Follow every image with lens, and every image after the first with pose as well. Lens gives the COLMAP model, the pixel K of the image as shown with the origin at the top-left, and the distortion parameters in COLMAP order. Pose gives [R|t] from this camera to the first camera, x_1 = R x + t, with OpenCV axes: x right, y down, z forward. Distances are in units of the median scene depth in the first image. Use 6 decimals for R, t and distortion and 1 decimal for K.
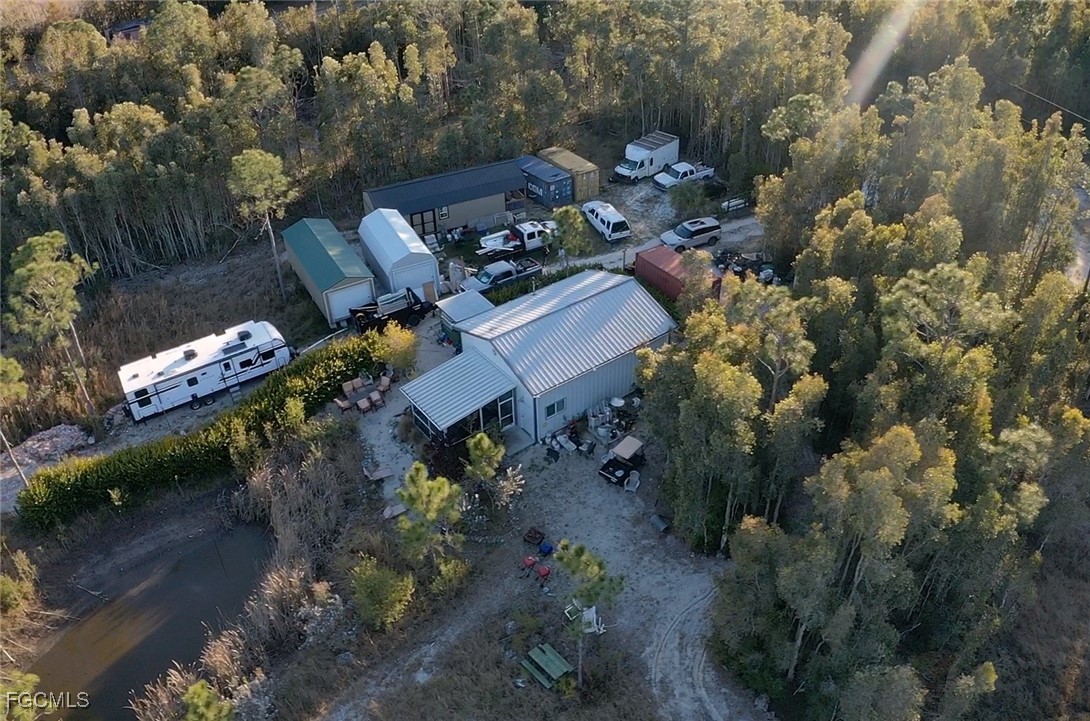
lens RADIAL K [[880.4, 0, 545.0], [0, 880.4, 360.5], [0, 0, 1]] dist [-0.188099, 0.009072]
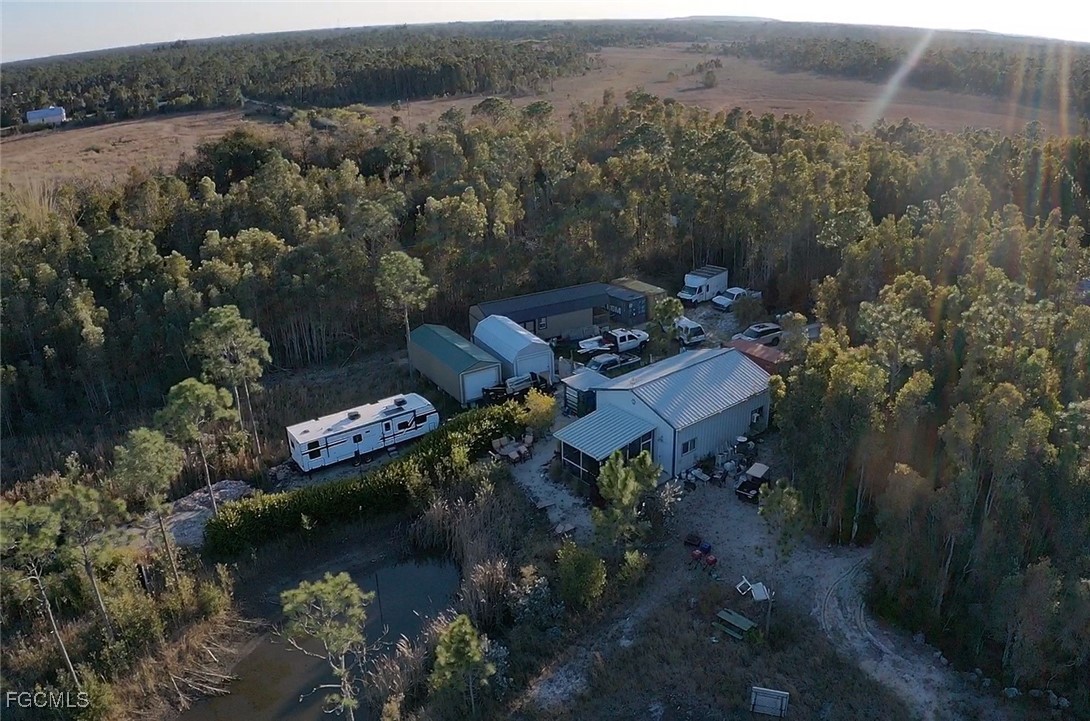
lens RADIAL K [[872.7, 0, 545.0], [0, 872.7, 360.5], [0, 0, 1]] dist [-0.198518, 0.007207]
pose [[0.998935, -0.020331, 0.041418, -0.211685], [0.029913, 0.968841, -0.245871, 0.208659], [-0.035128, 0.246848, 0.968417, -0.123570]]
